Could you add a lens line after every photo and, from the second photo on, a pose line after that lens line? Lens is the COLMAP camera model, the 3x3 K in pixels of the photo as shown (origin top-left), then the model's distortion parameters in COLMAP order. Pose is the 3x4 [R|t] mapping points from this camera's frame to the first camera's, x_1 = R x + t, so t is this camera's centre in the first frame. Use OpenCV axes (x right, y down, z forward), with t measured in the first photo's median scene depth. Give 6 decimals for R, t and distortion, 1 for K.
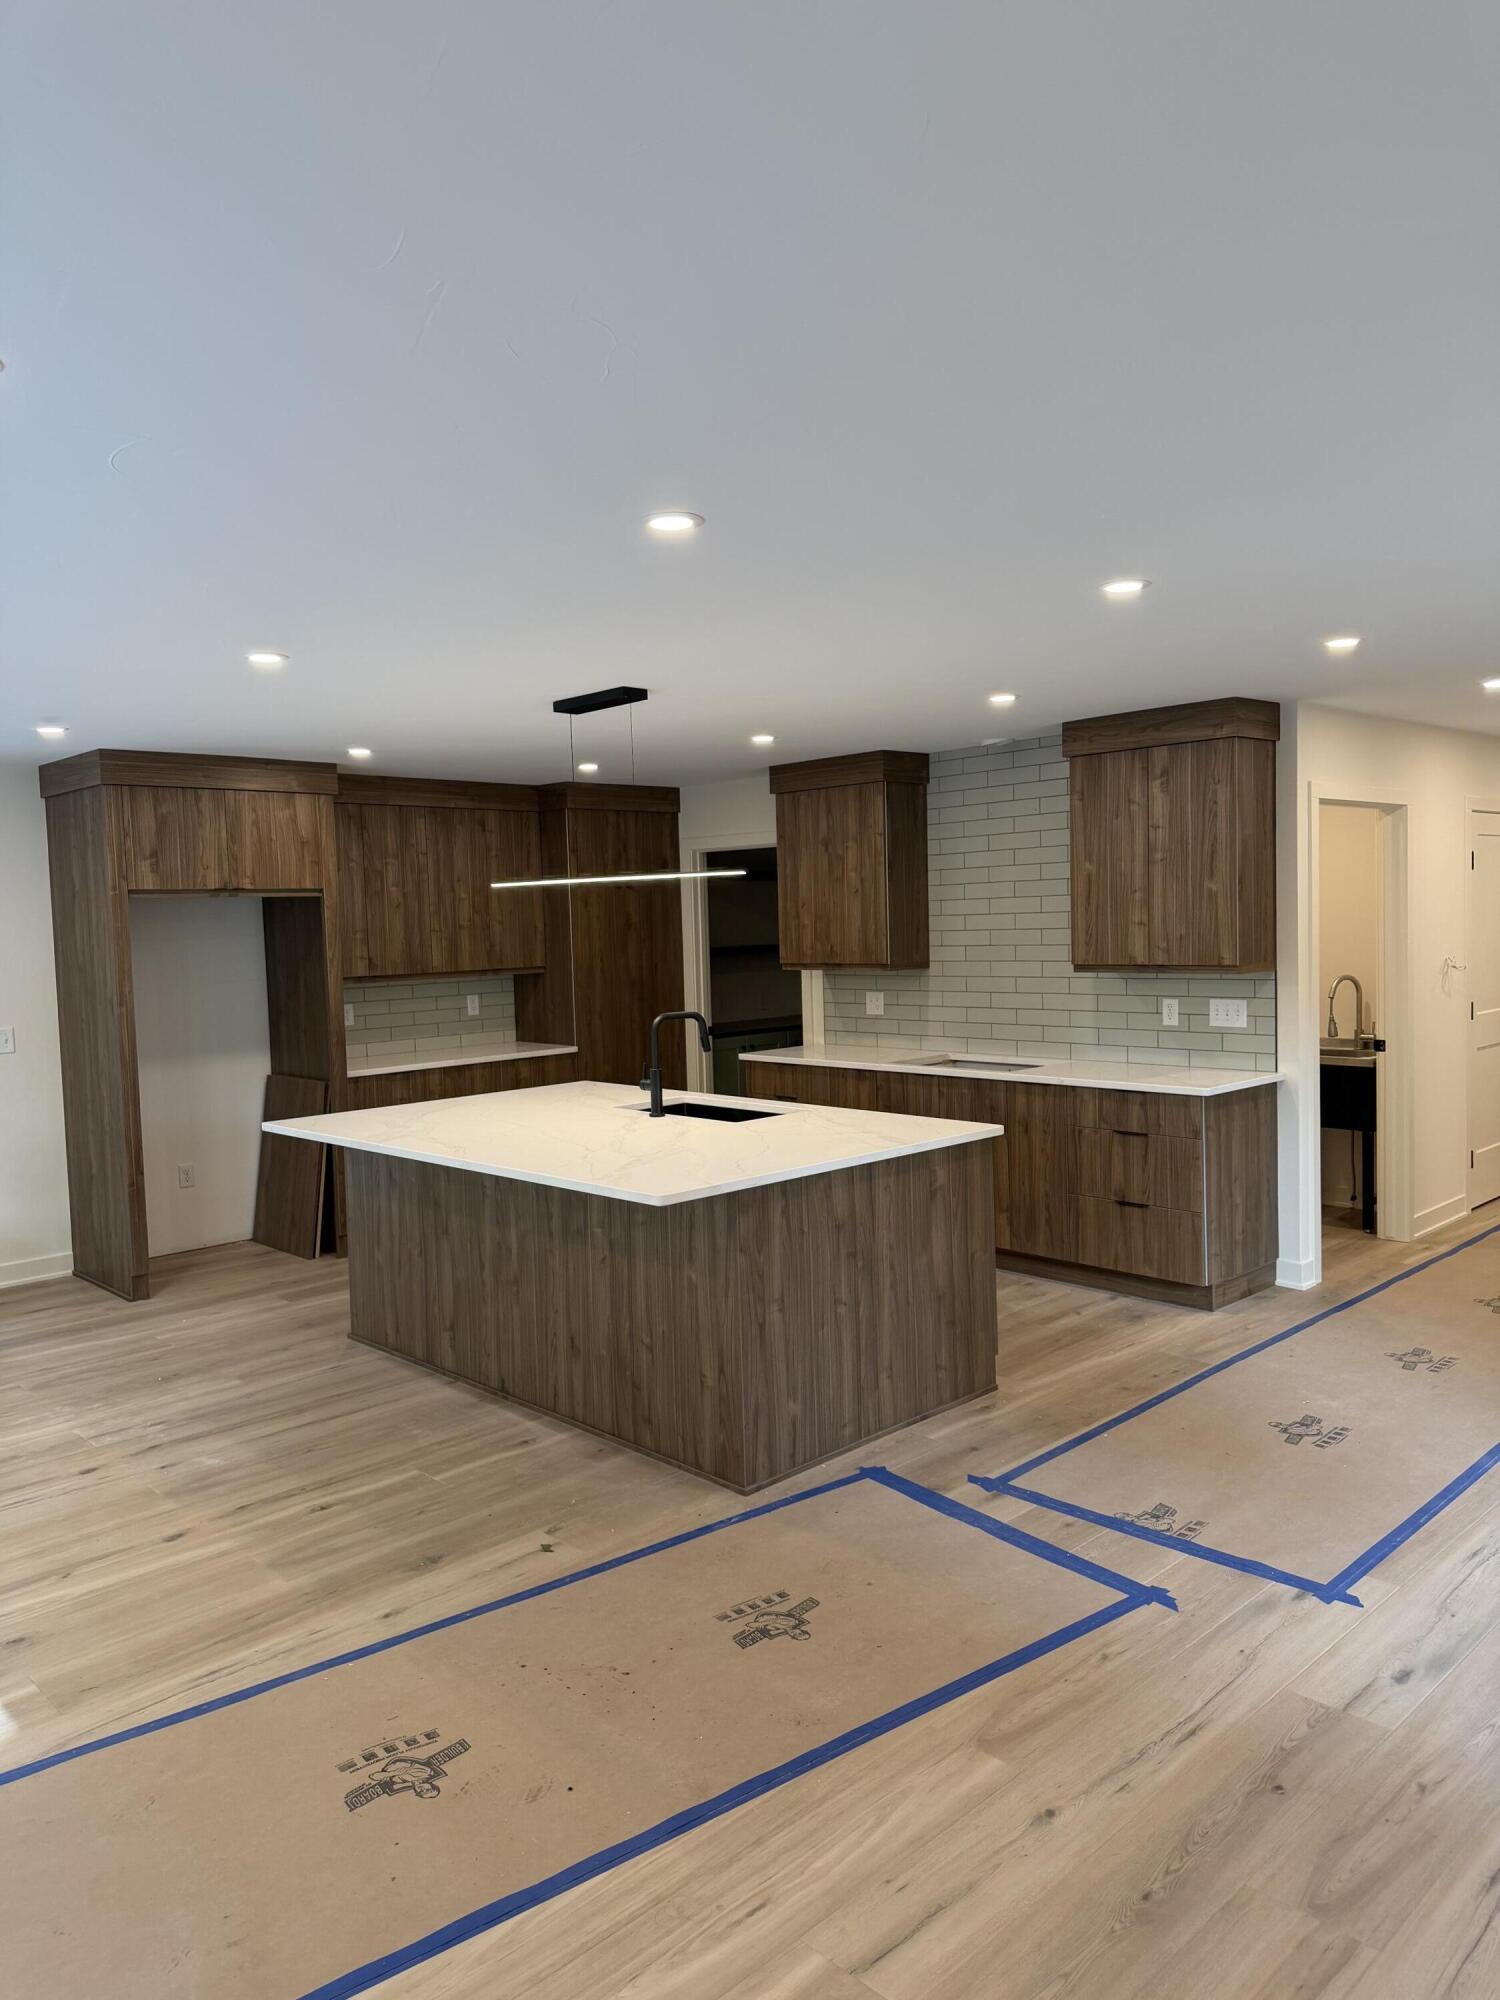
lens RADIAL K [[1434.0, 0, 750.0], [0, 1434.0, 1000.0], [0, 0, 1]] dist [0.073337, -0.100444]
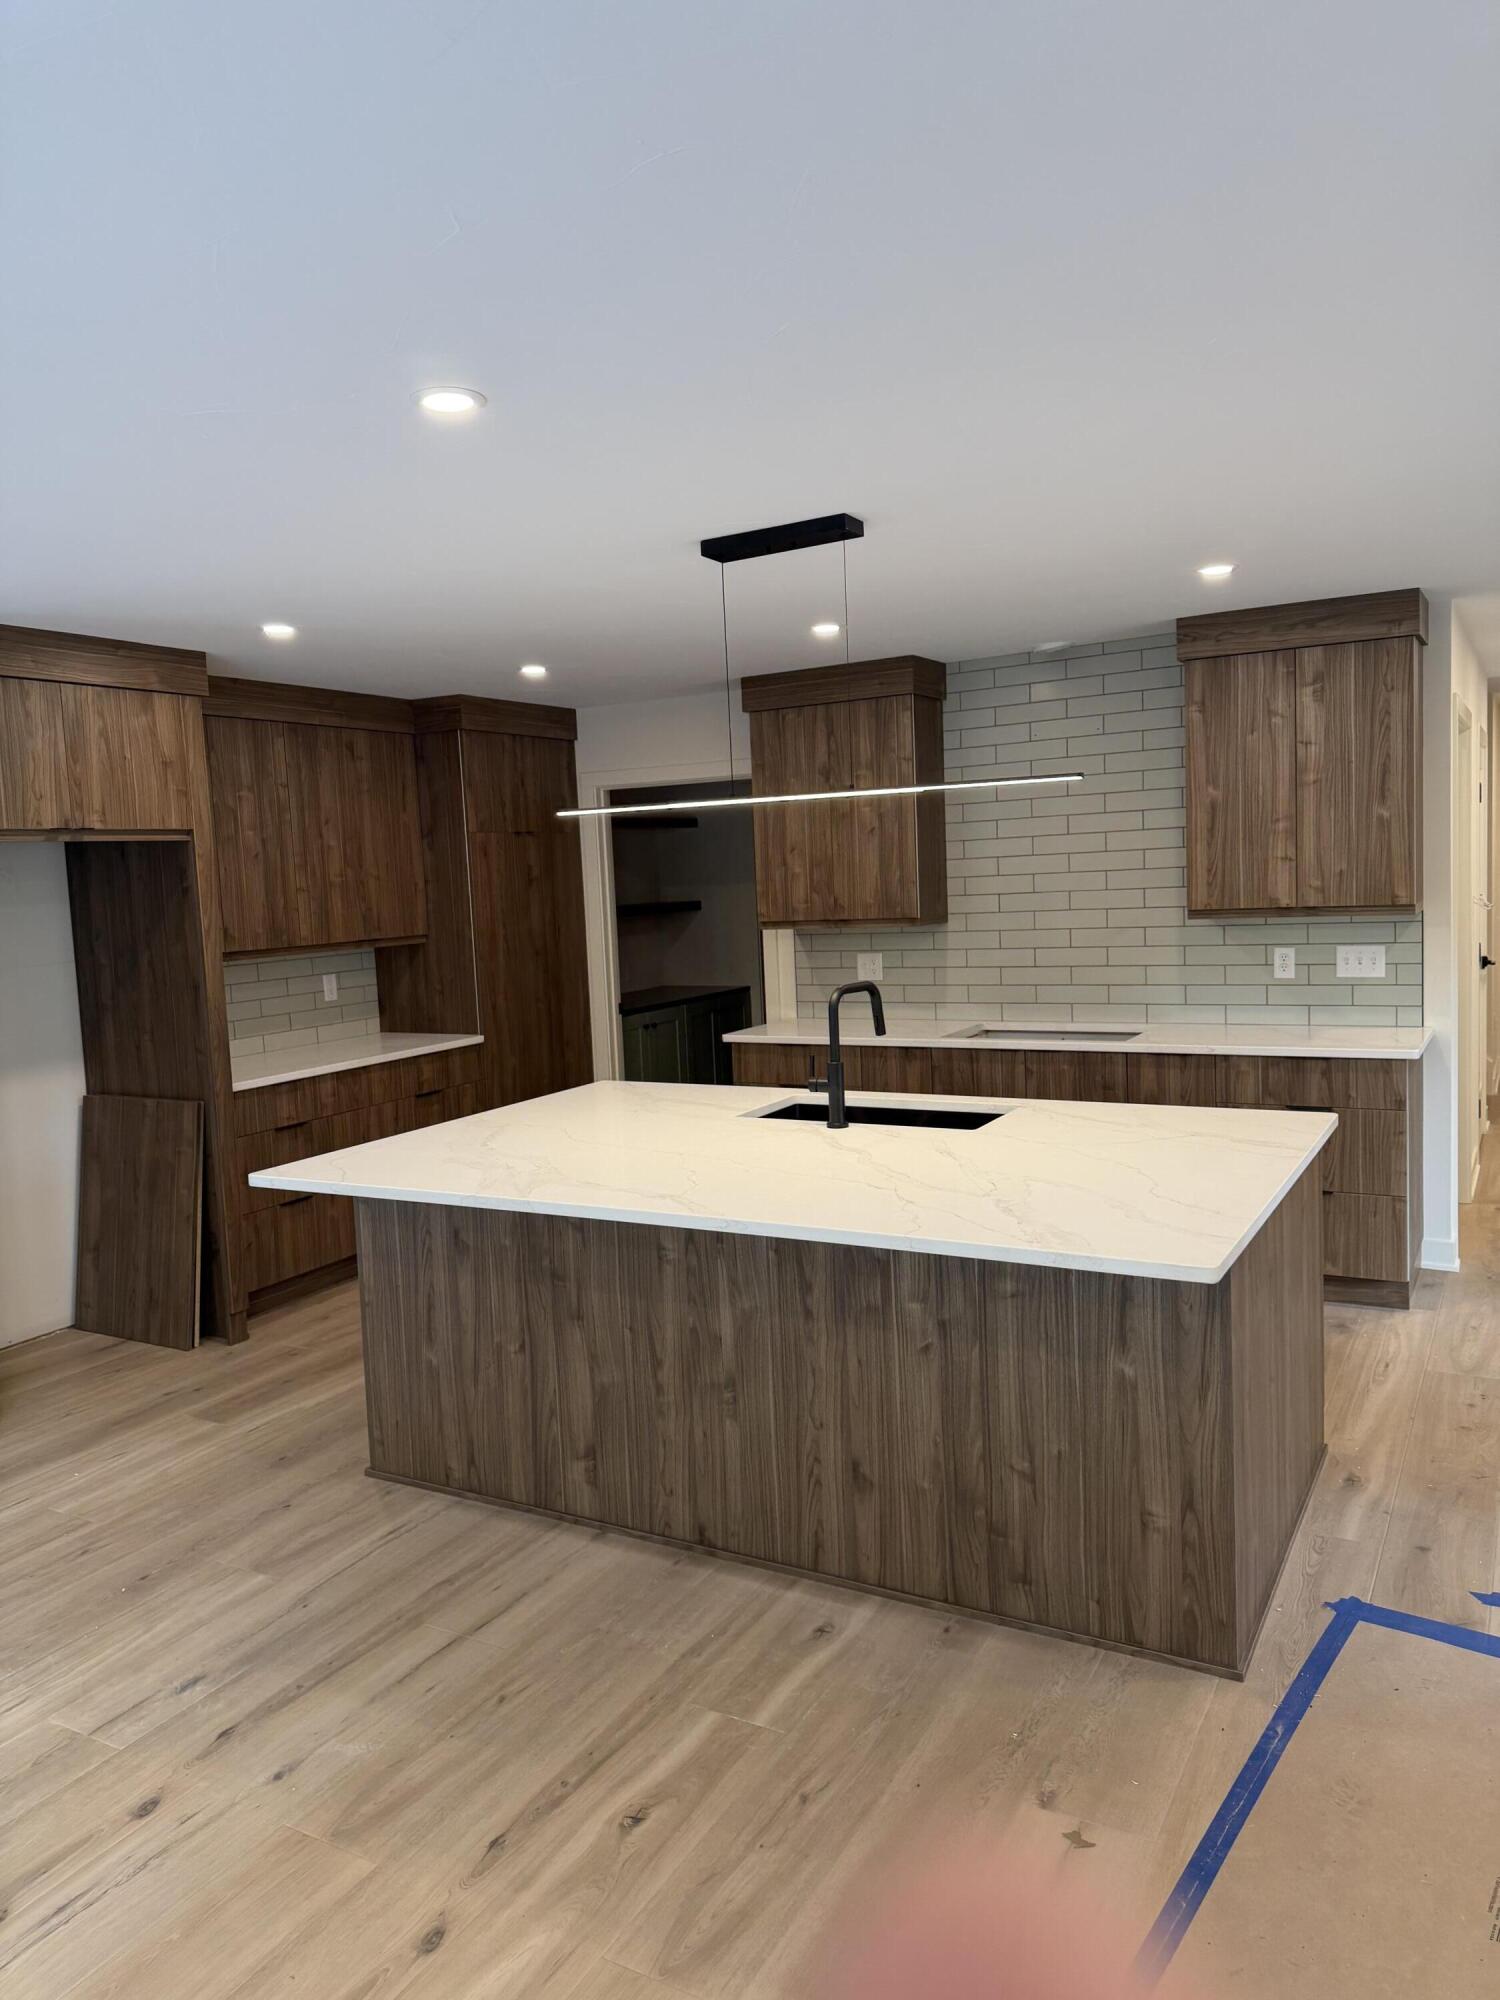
lens RADIAL K [[1438.3, 0, 750.0], [0, 1438.3, 1000.0], [0, 0, 1]] dist [0.027615, -0.024962]
pose [[0.958089, -0.040792, 0.283550, -0.282932], [0.034642, 0.999044, 0.026674, -0.003863], [-0.284367, -0.015733, 0.958586, 0.287876]]
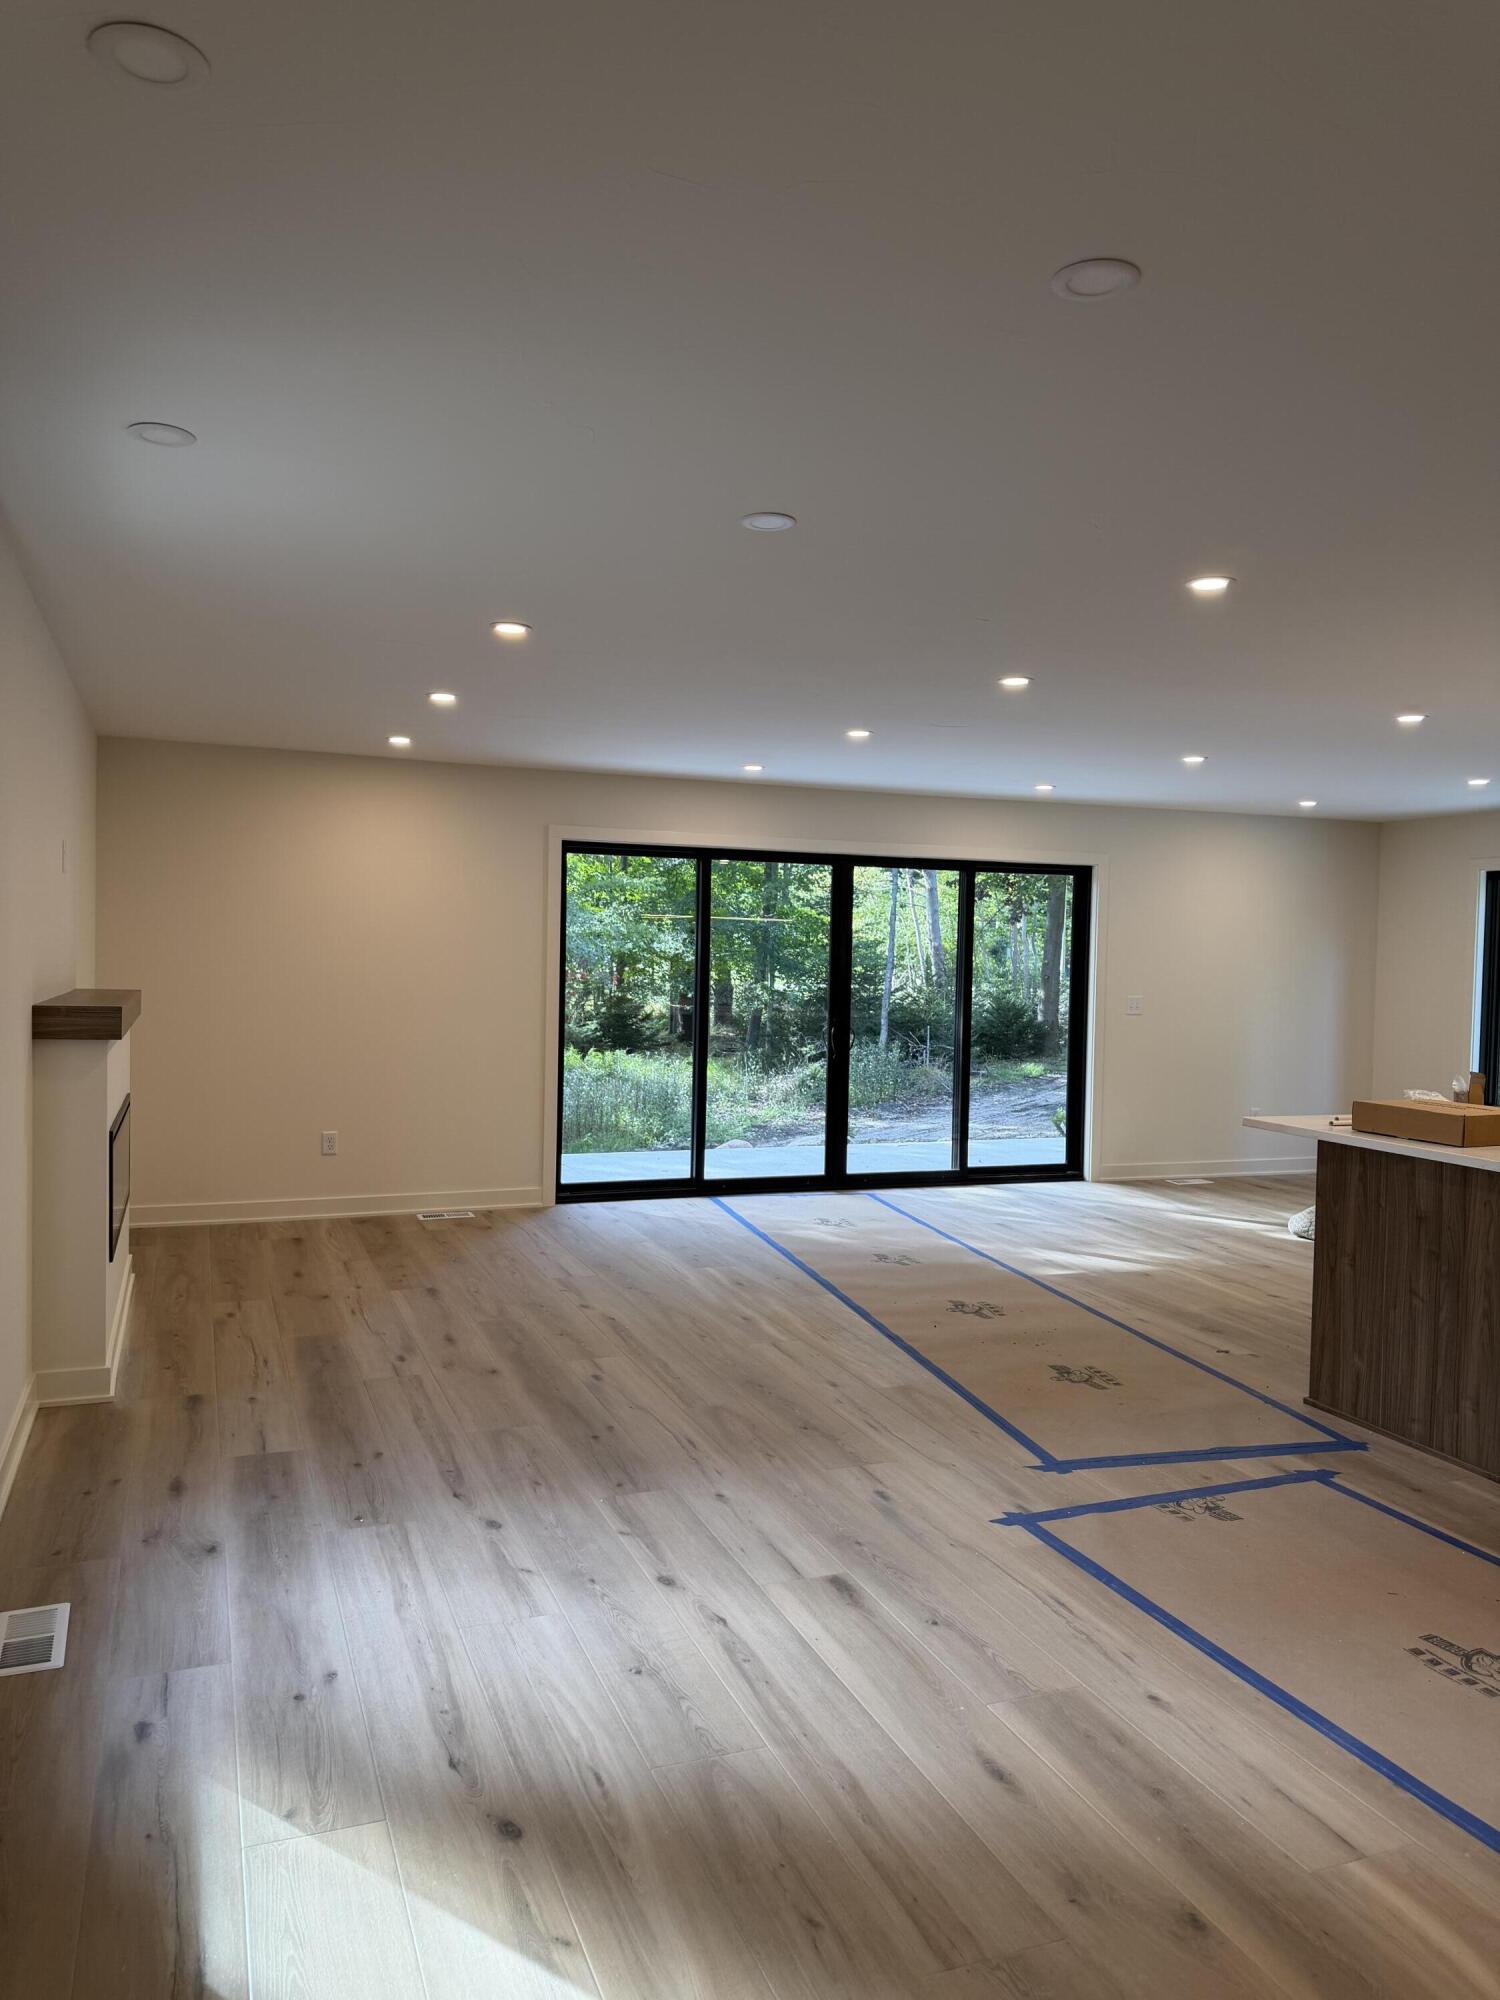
lens RADIAL K [[1365.8, 0, 694.5], [0, 1365.8, 998.5], [0, 0, 1]] dist [-0.006666, -0.005471]
pose [[-0.429693, 0.046850, -0.901759, 0.827377], [-0.061004, 0.994865, 0.080756, -0.028810], [0.900912, 0.089711, -0.424629, 0.691476]]
